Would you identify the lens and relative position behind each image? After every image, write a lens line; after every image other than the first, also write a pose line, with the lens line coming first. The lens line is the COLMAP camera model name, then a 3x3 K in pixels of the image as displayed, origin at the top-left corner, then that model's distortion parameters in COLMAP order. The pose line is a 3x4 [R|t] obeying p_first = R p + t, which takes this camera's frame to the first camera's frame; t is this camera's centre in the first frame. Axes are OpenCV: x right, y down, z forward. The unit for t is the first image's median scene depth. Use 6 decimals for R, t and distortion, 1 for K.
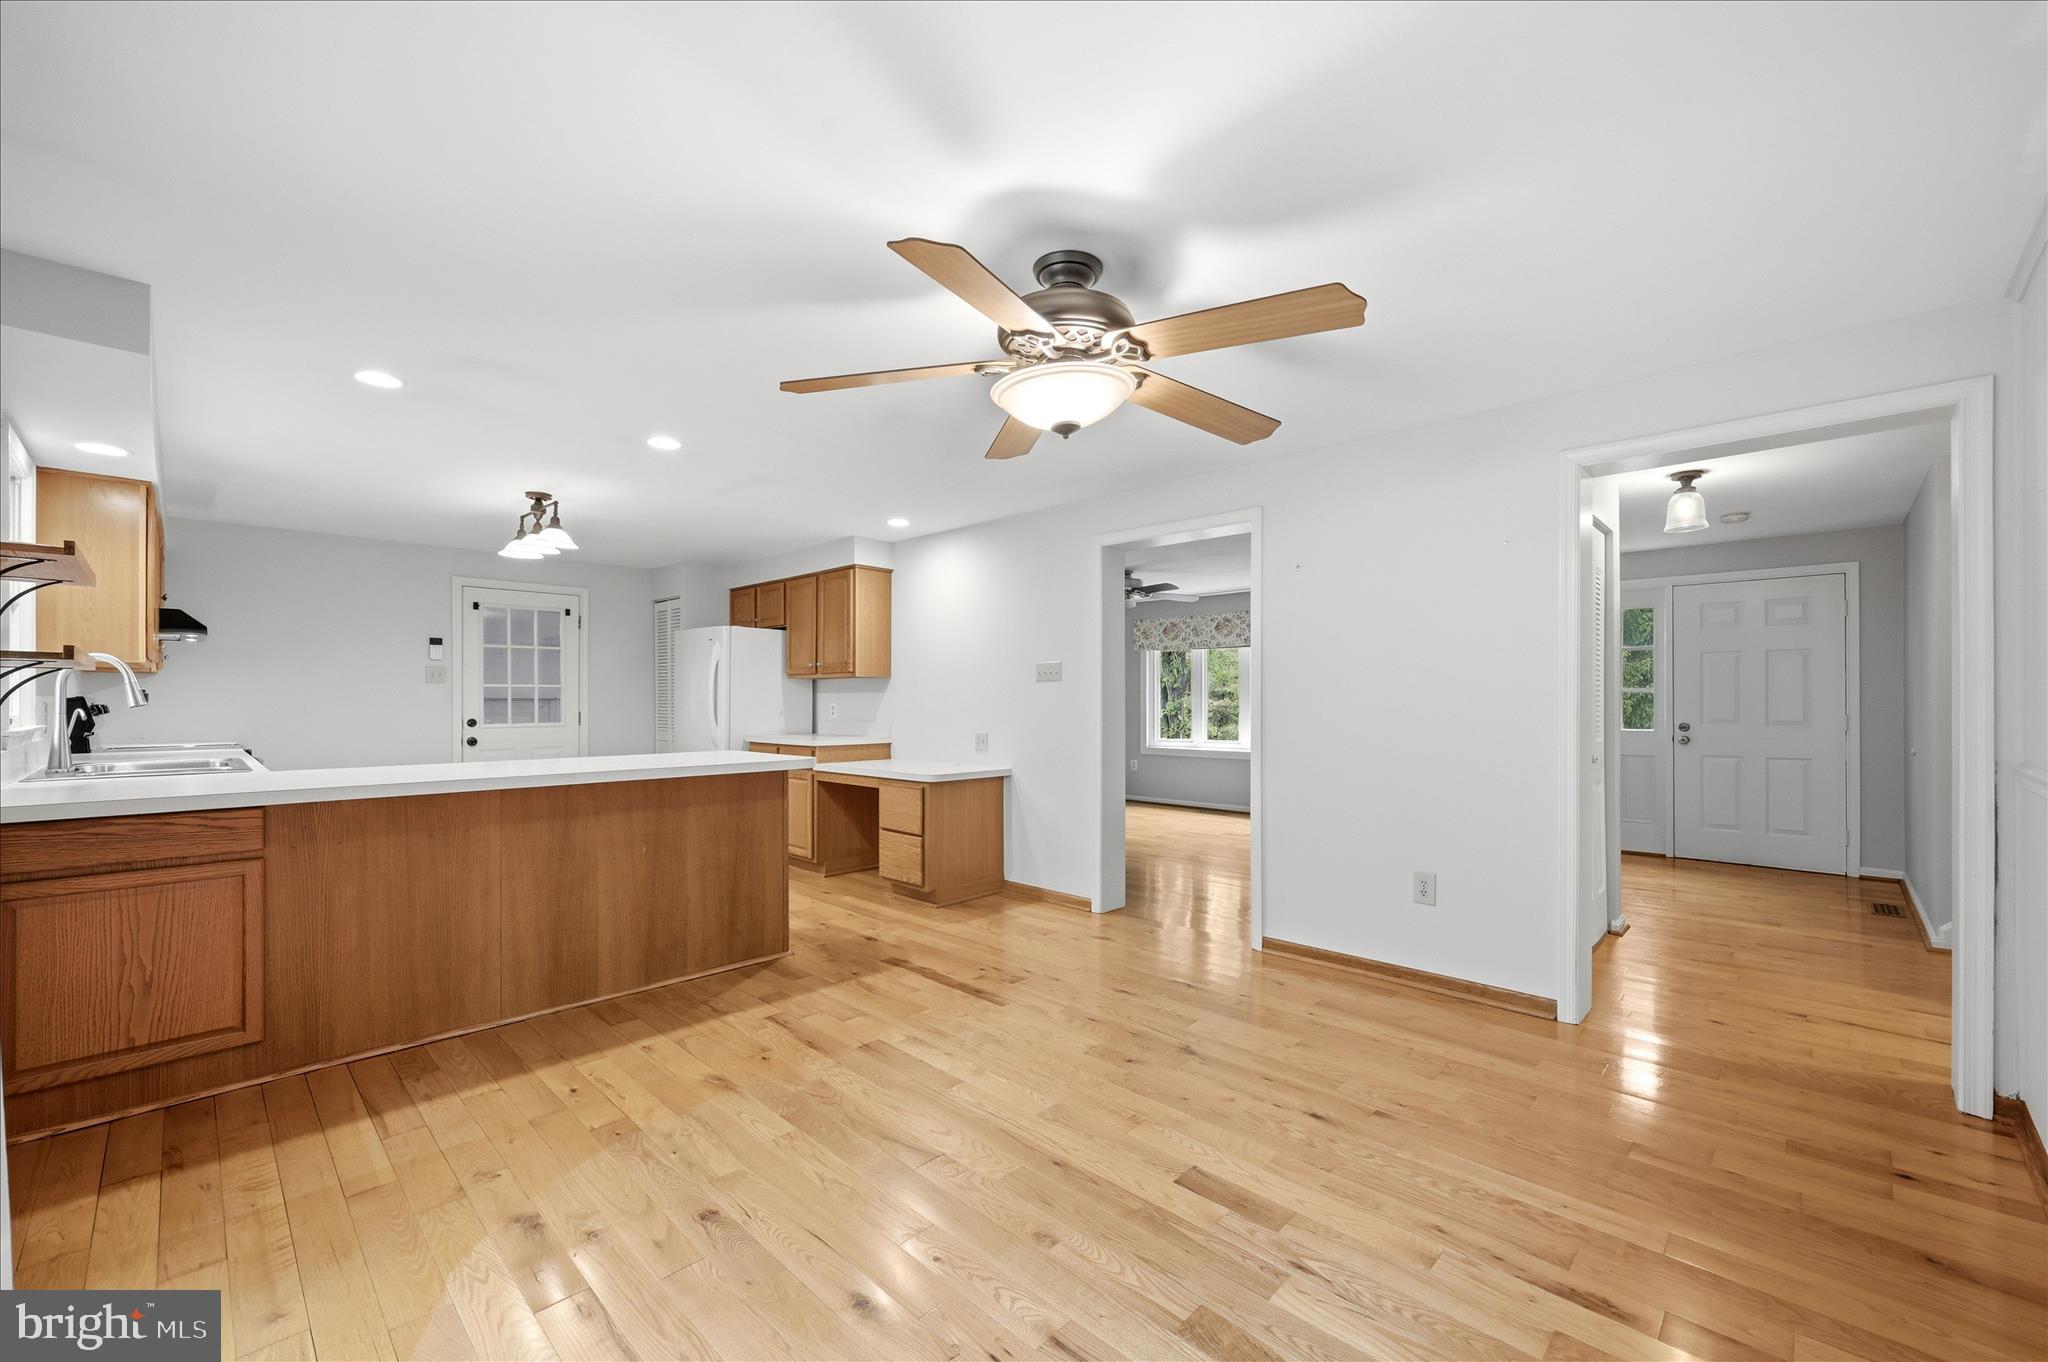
lens RADIAL K [[816.1, 0, 1026.6], [0, 816.1, 696.8], [0, 0, 1]] dist [0.000027, 0.000022]
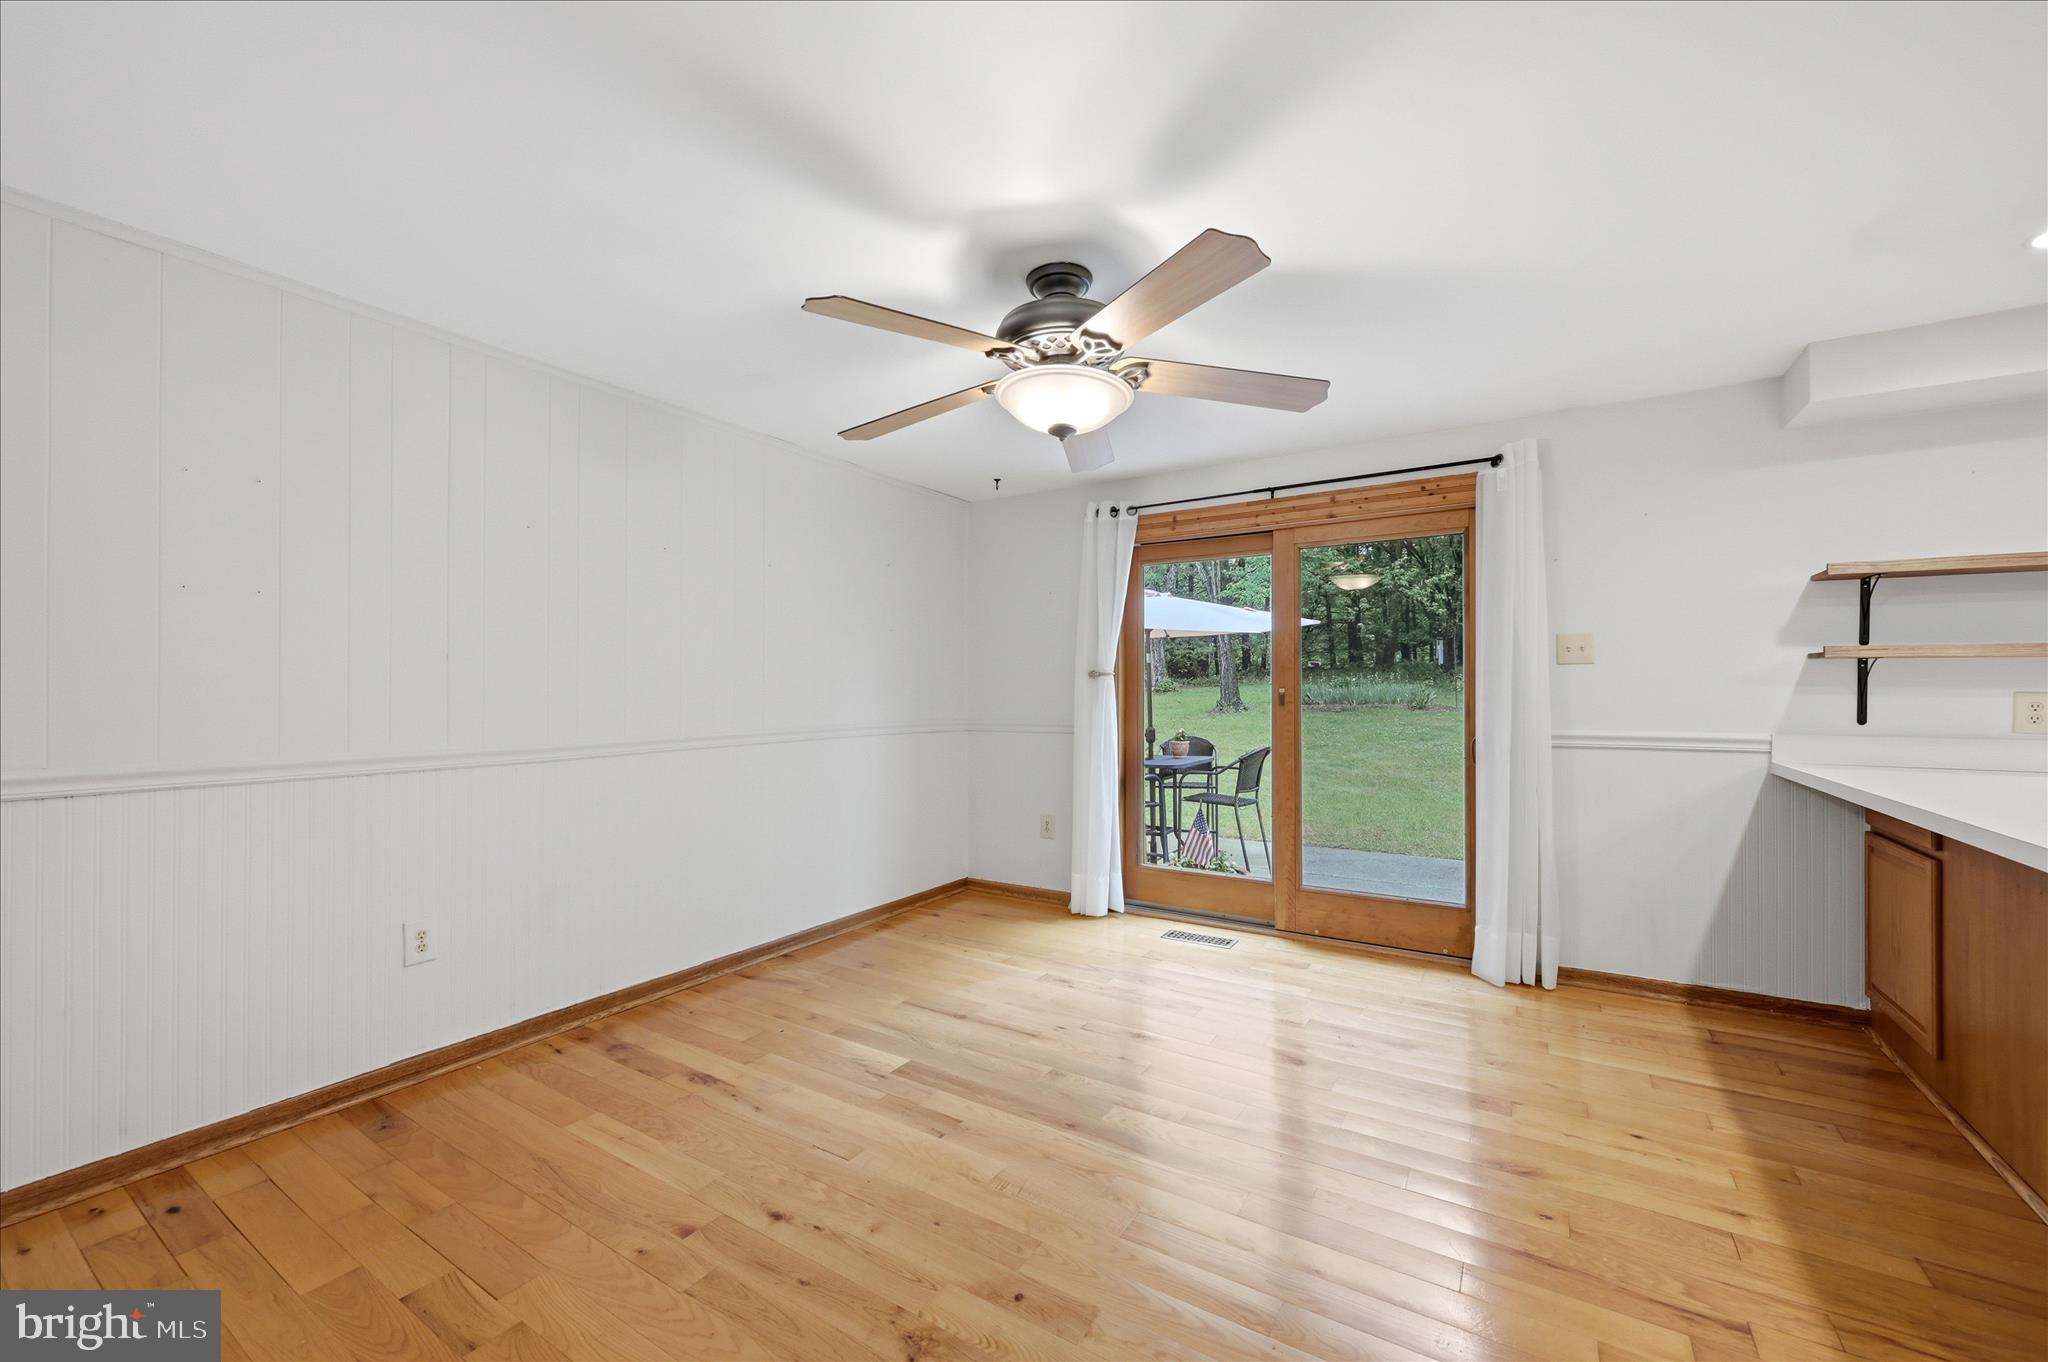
lens RADIAL K [[816.1, 0, 1026.6], [0, 816.1, 696.8], [0, 0, 1]] dist [0.000027, 0.000022]
pose [[-0.979890, 0.005872, -0.199451, 0.285174], [0.004690, 0.999969, 0.006397, 0.005869], [0.199482, 0.005333, -0.979887, 1.913826]]
